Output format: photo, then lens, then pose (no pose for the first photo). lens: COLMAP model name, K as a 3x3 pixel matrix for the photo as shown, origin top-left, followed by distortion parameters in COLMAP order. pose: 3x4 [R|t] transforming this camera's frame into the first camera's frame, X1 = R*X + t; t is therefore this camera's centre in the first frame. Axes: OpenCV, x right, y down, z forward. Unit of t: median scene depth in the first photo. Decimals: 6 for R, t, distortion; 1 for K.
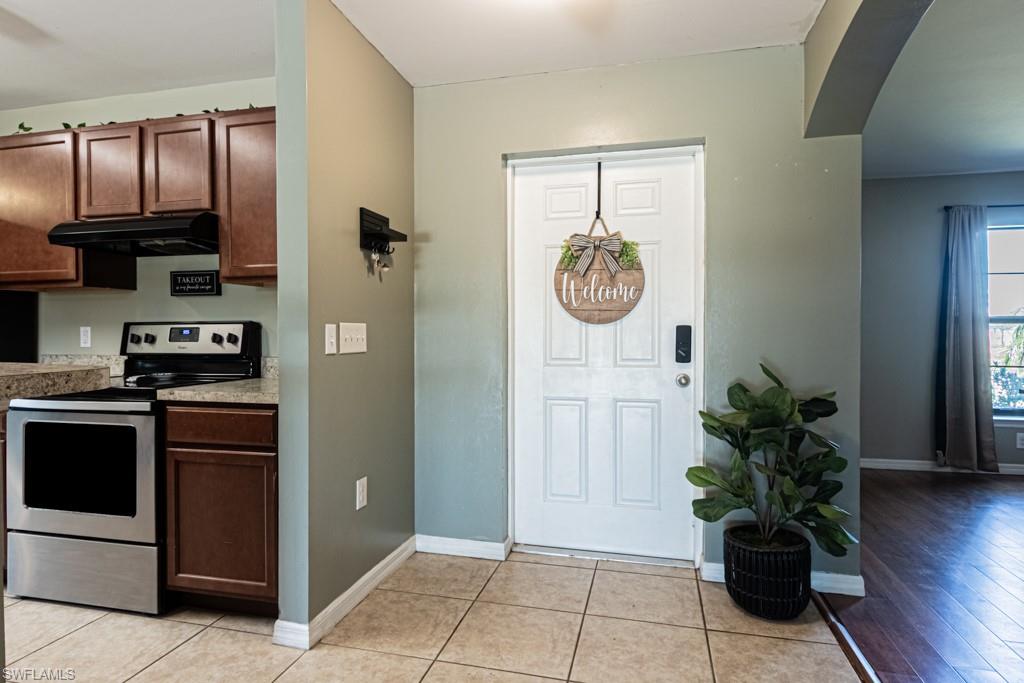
lens RADIAL K [[577.6, 0, 508.7], [0, 577.6, 338.8], [0, 0, 1]] dist [0.013168, -0.009843]
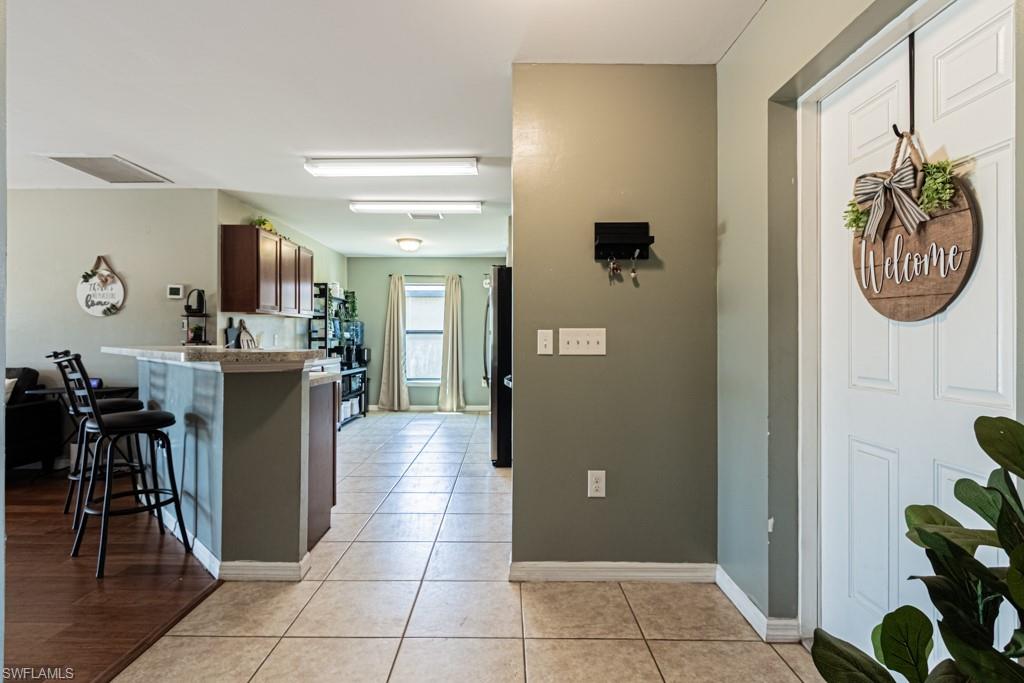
lens RADIAL K [[528.4, 0, 504.4], [0, 528.4, 337.2], [0, 0, 1]] dist [0.001755, -0.001031]
pose [[0.233683, -0.002430, -0.972310, 0.584353], [-0.012711, 0.999904, -0.005554, -0.002089], [0.972230, 0.013657, 0.233630, 0.513686]]
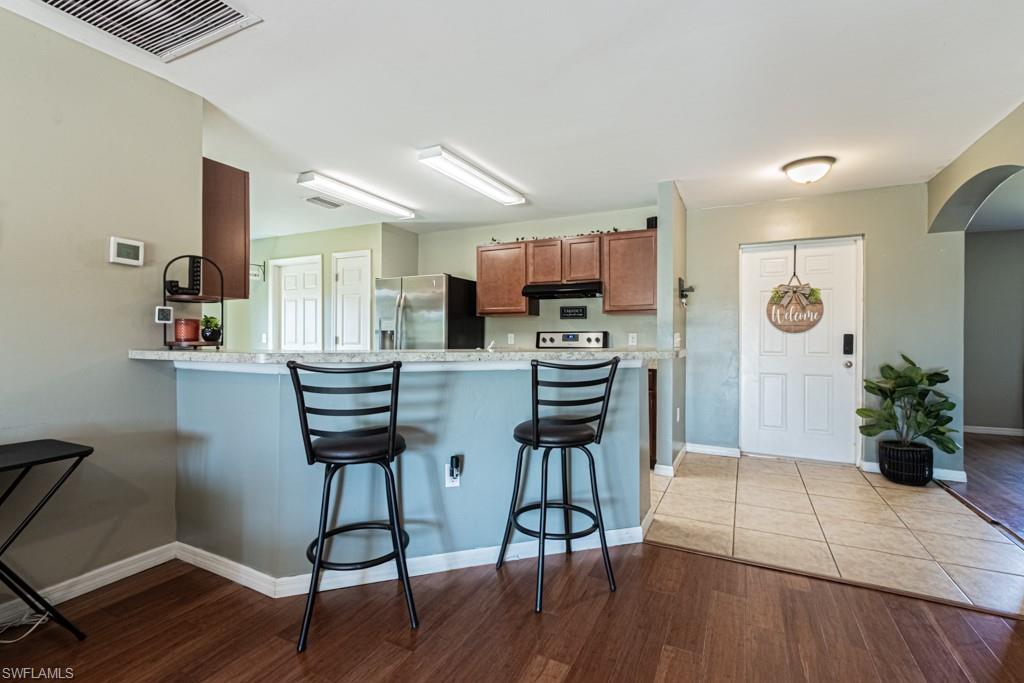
lens RADIAL K [[469.2, 0, 509.7], [0, 469.2, 337.3], [0, 0, 1]] dist [0.004284, -0.002105]
pose [[0.974954, 0.003797, -0.222375, -0.407133], [-0.006028, 0.999938, -0.009352, 0.007612], [0.222325, 0.010458, 0.974916, -0.676802]]
